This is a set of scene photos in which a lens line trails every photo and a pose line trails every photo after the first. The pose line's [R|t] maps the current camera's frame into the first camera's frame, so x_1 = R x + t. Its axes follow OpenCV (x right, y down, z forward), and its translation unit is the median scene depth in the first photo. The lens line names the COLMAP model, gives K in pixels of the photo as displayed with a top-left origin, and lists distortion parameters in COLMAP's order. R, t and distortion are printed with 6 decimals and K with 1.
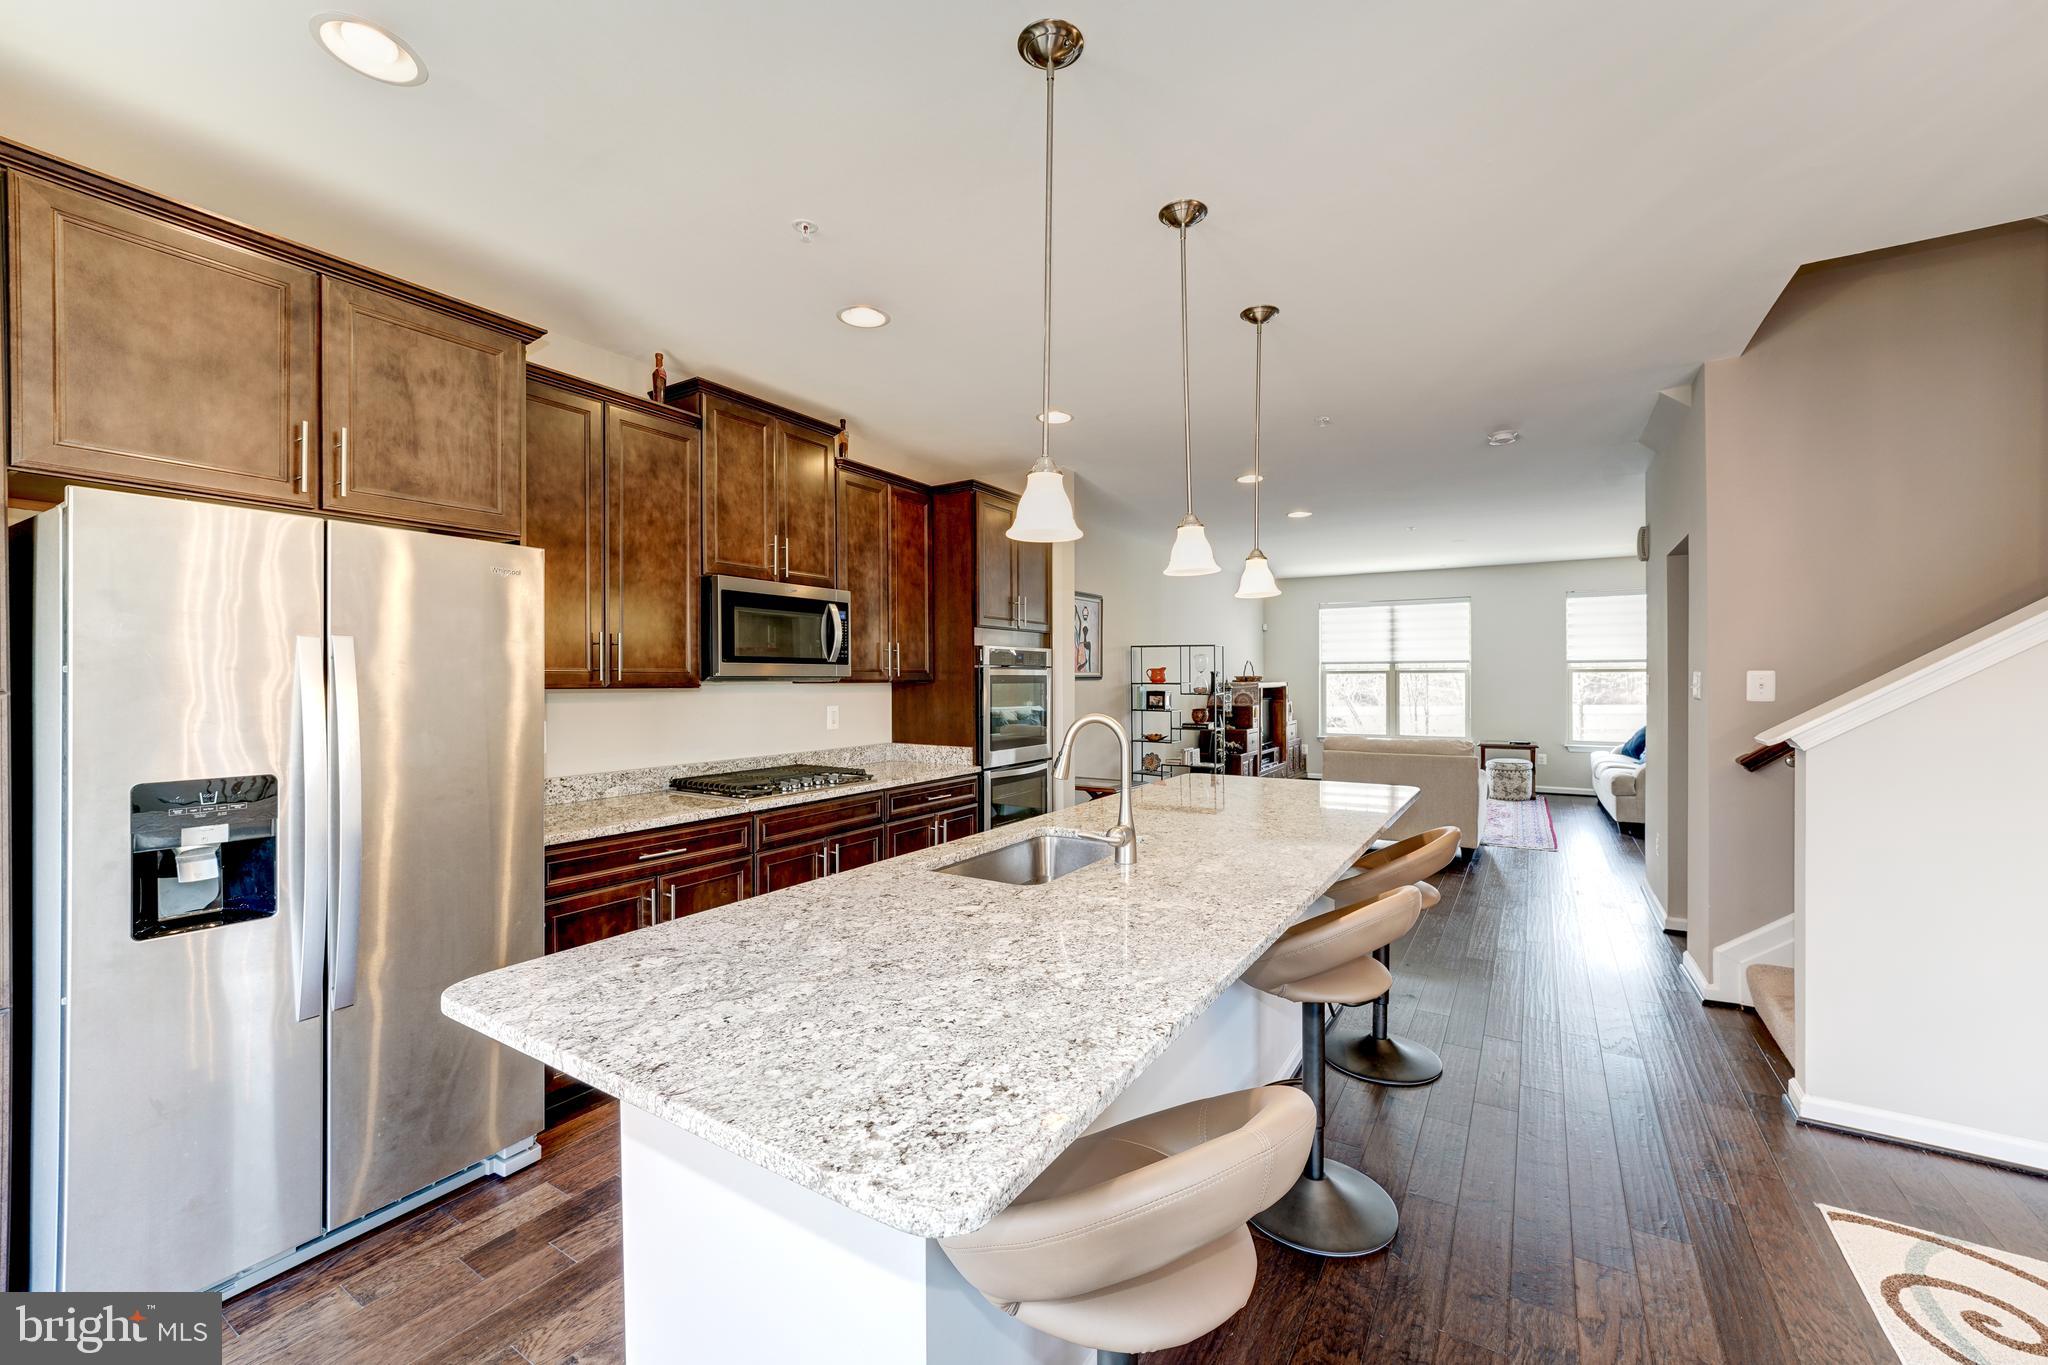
lens RADIAL K [[827.4, 0, 1034.5], [0, 827.4, 675.8], [0, 0, 1]] dist [-0.003998, 0.001629]
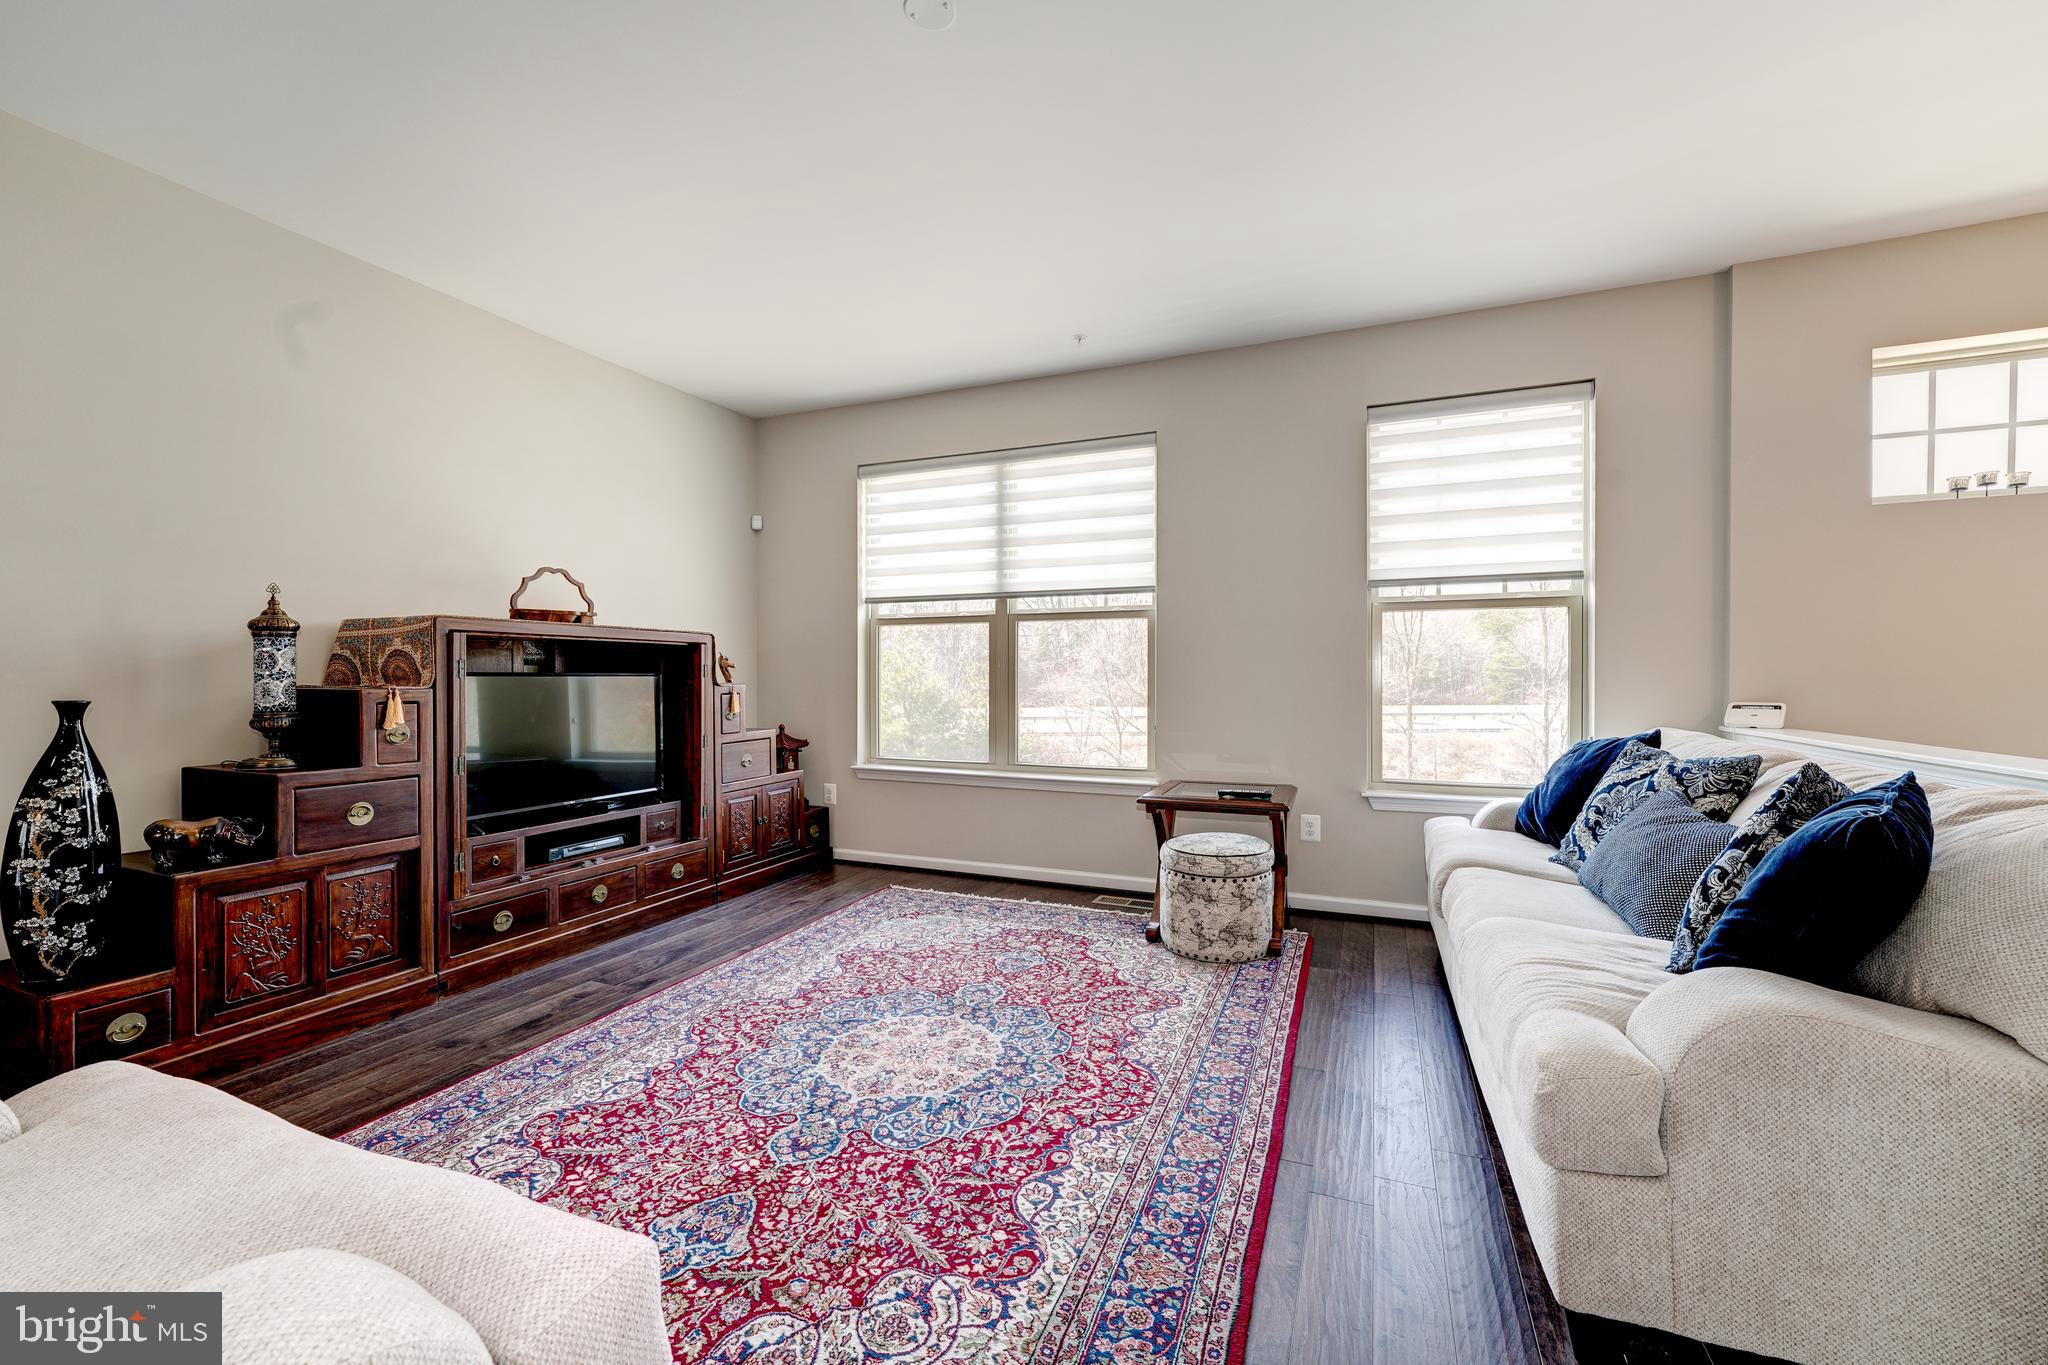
lens RADIAL K [[827.4, 0, 1013.9], [0, 827.4, 680.0], [0, 0, 1]] dist [-0.003998, 0.001629]
pose [[0.991743, 0.003240, 0.128202, 0.413661], [-0.004155, 0.999968, 0.006870, 0.026911], [-0.128175, -0.007346, 0.991724, 0.612716]]
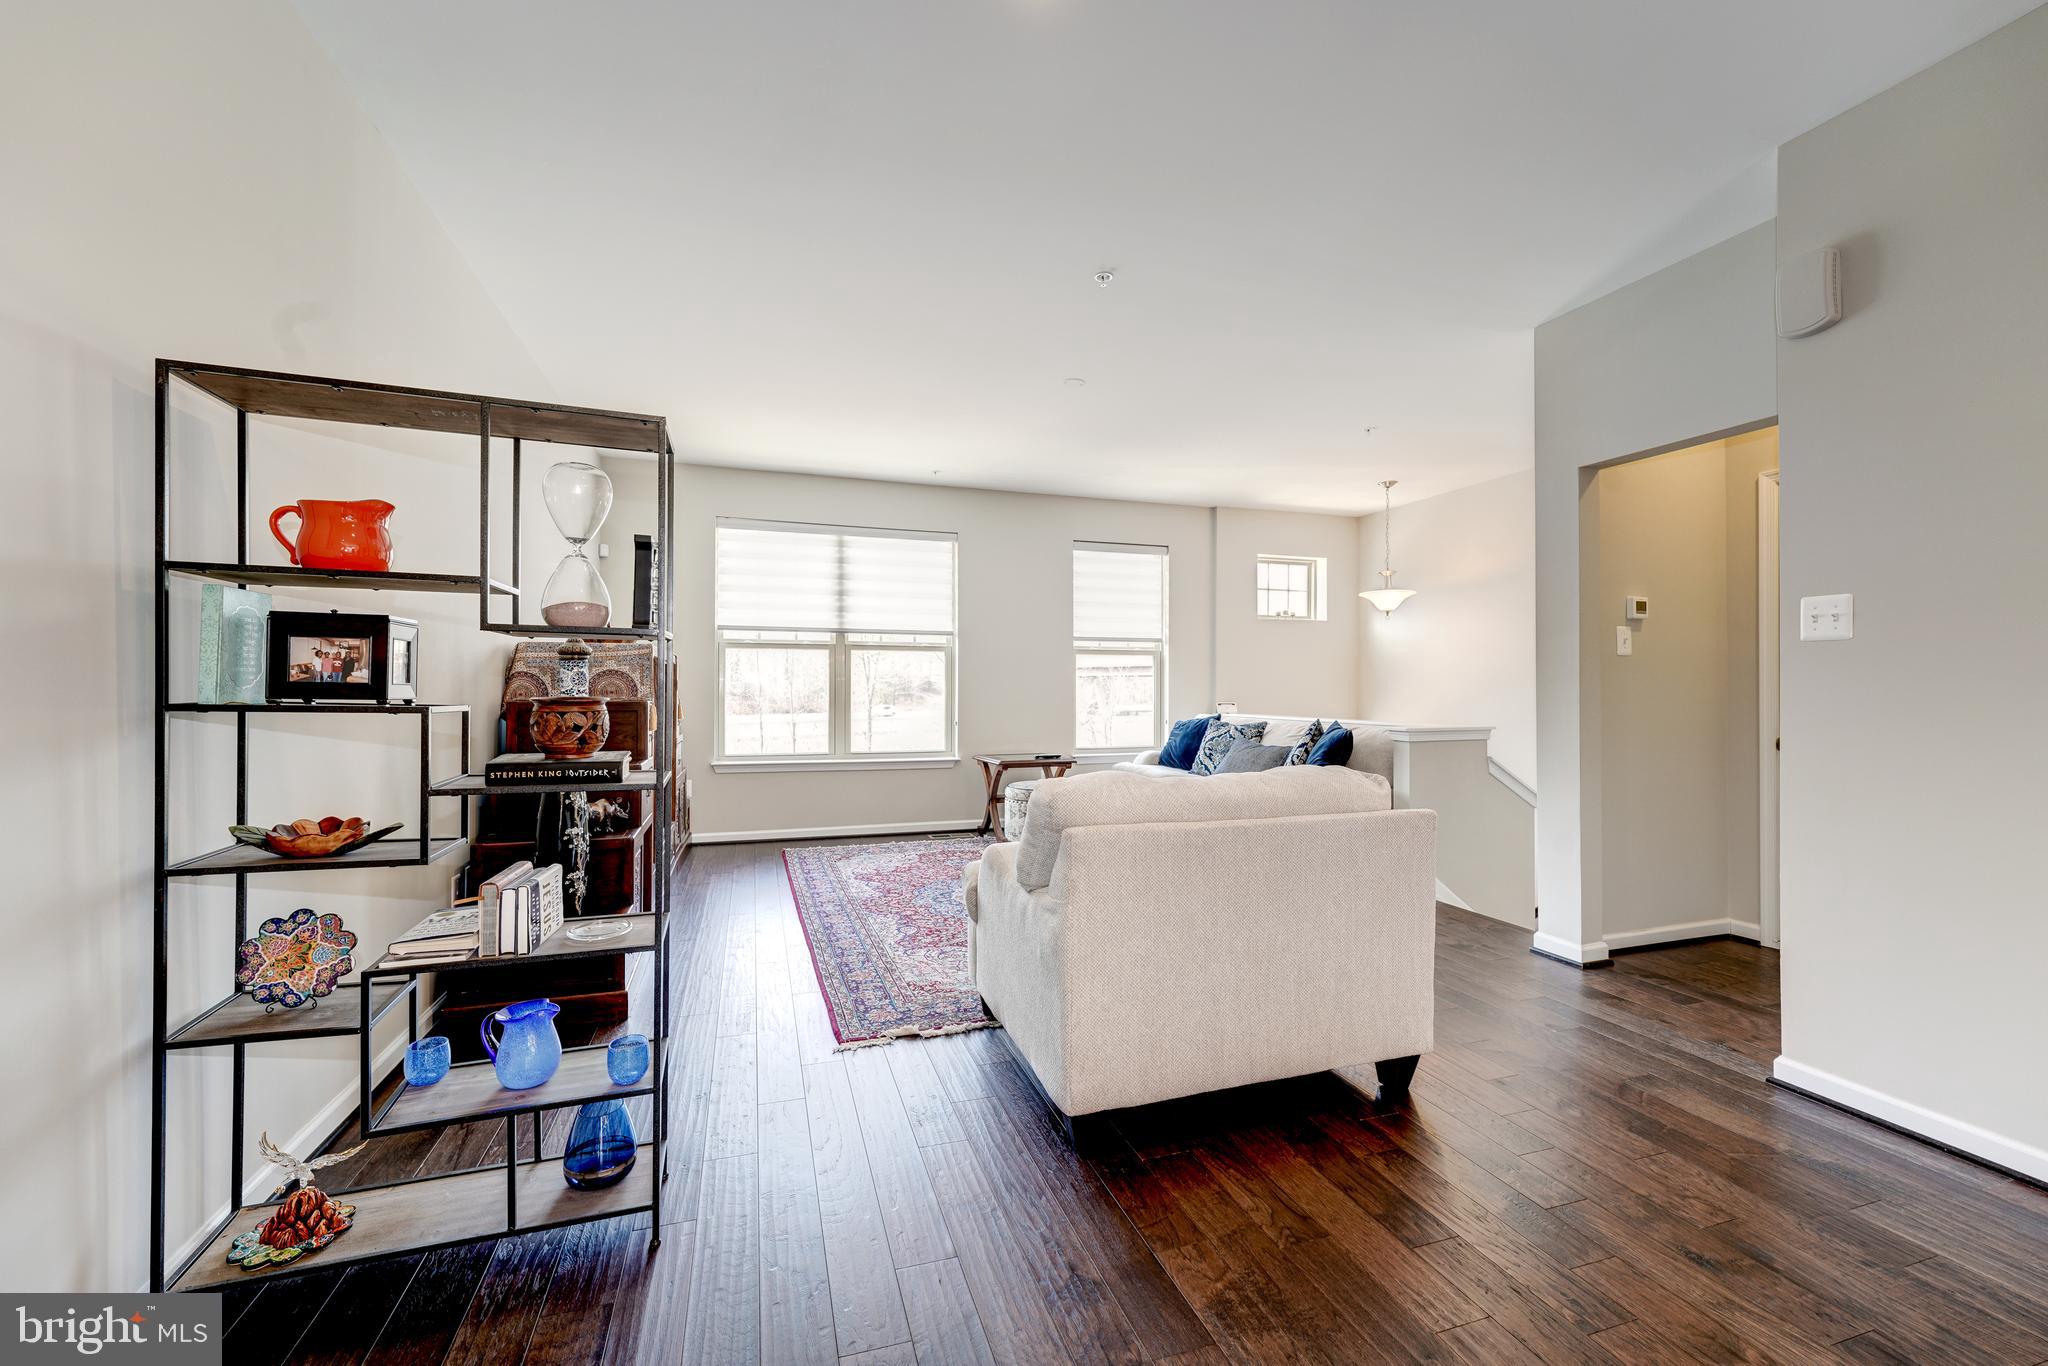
lens RADIAL K [[827.4, 0, 1023.4], [0, 827.4, 680.6], [0, 0, 1]] dist [-0.003998, 0.001629]
pose [[0.657336, 0.012056, 0.753501, 0.079074], [-0.006448, 0.999925, -0.010374, 0.026605], [-0.753570, 0.001960, 0.657365, 0.551003]]
